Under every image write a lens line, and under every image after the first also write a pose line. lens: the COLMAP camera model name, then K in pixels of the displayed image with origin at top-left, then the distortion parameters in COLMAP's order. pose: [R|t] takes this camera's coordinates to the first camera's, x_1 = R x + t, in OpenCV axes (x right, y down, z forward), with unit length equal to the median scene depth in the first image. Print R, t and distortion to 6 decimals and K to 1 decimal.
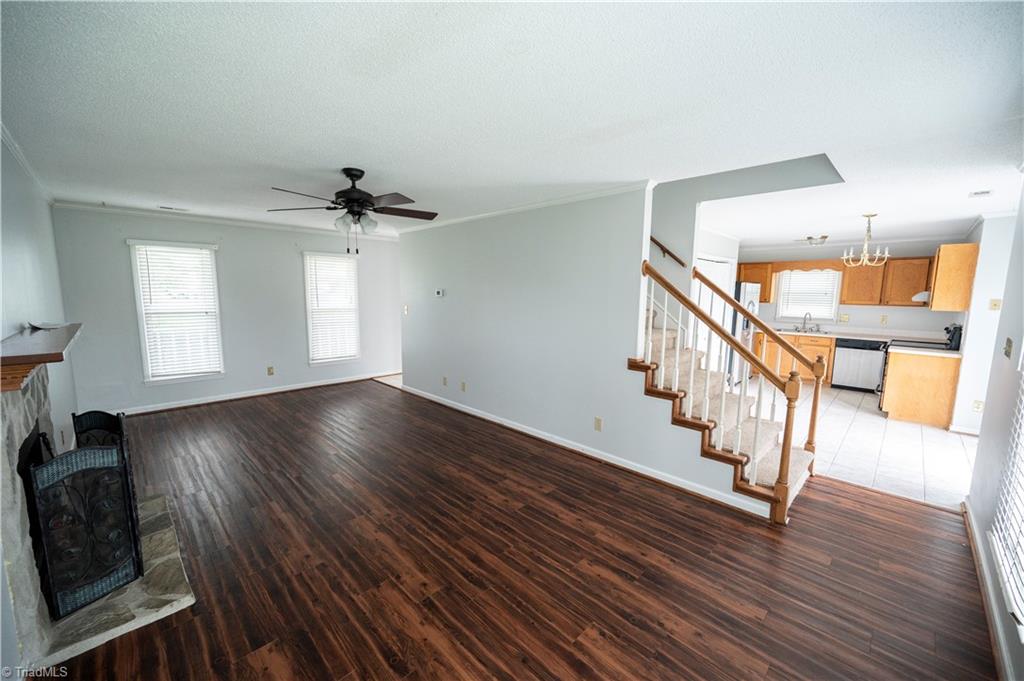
lens RADIAL K [[402.3, 0, 512.0], [0, 402.3, 340.5], [0, 0, 1]] dist [-0.001049, 0.000011]
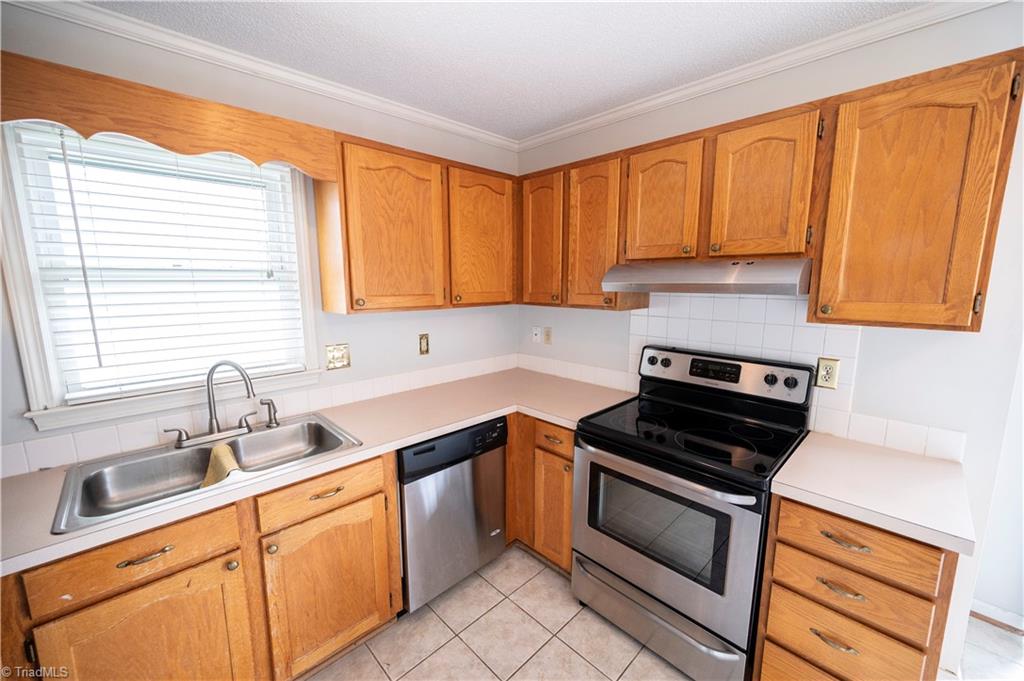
lens RADIAL K [[402.3, 0, 512.0], [0, 402.3, 340.5], [0, 0, 1]] dist [-0.001049, 0.000011]
pose [[0.015374, -0.163123, 0.986486, 0.593686], [0.123660, 0.979338, 0.160014, -0.107341], [-0.992206, 0.119529, 0.035228, 0.945647]]
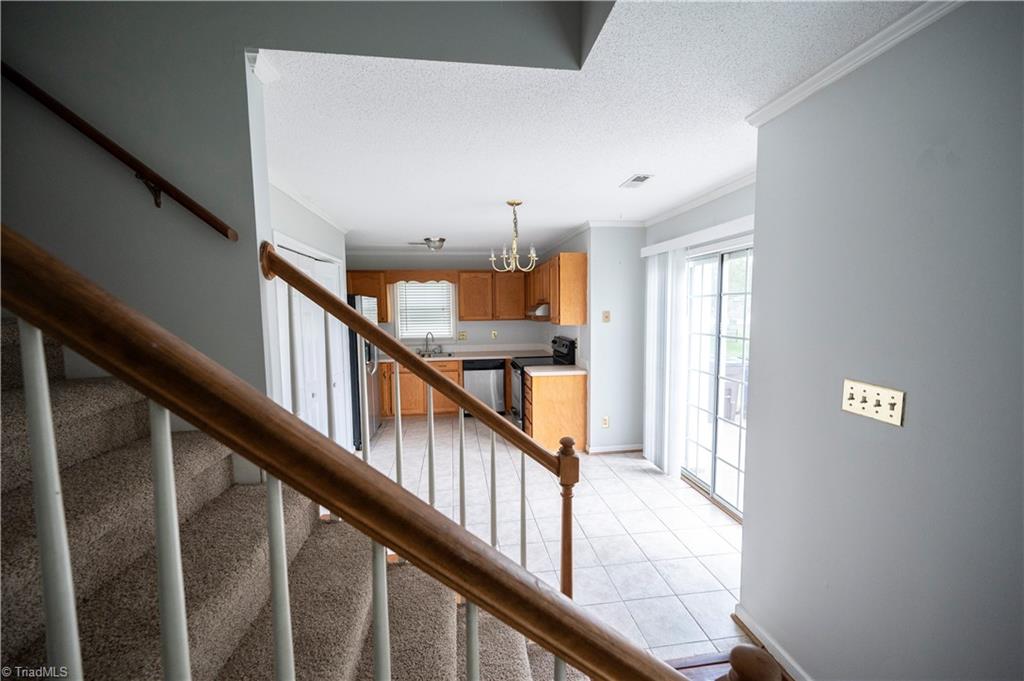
lens RADIAL K [[410.2, 0, 512.0], [0, 410.2, 340.5], [0, 0, 1]] dist [0.000820, 0.000077]
pose [[0.607192, -0.082064, 0.790306, 0.185538], [0.118394, 0.992893, 0.012139, -0.047754], [-0.785685, 0.086197, 0.612592, 0.387877]]
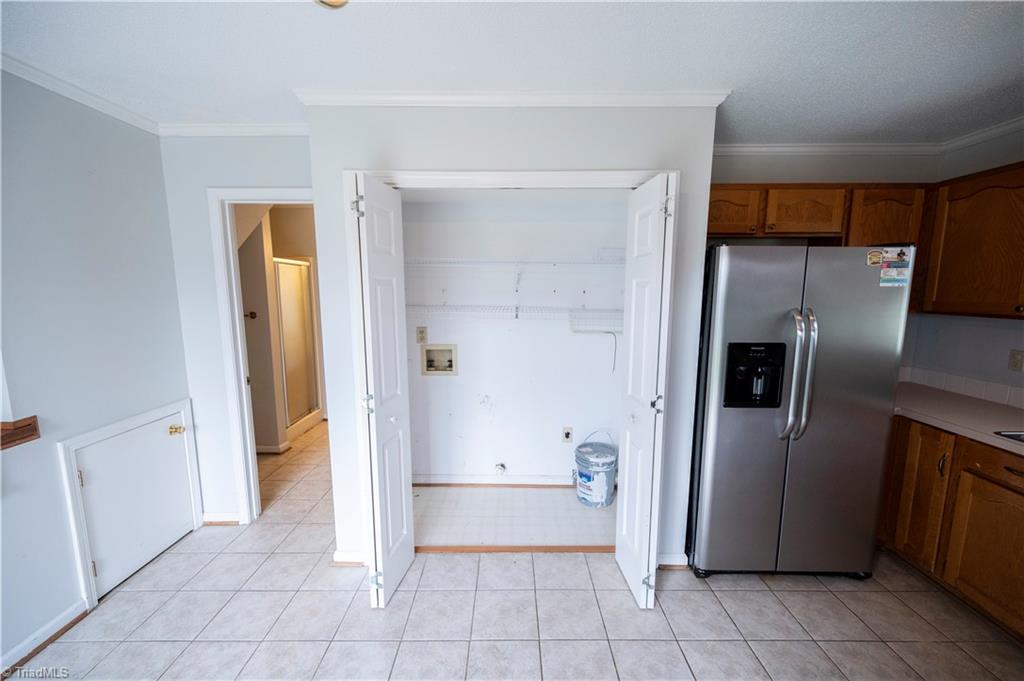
lens RADIAL K [[410.2, 0, 512.0], [0, 410.2, 340.5], [0, 0, 1]] dist [0.000820, 0.000077]
pose [[0.706068, 0.085429, -0.702972, 0.695738], [-0.084671, 0.995760, 0.035966, -0.074494], [0.703063, 0.034127, 0.710308, 0.695101]]
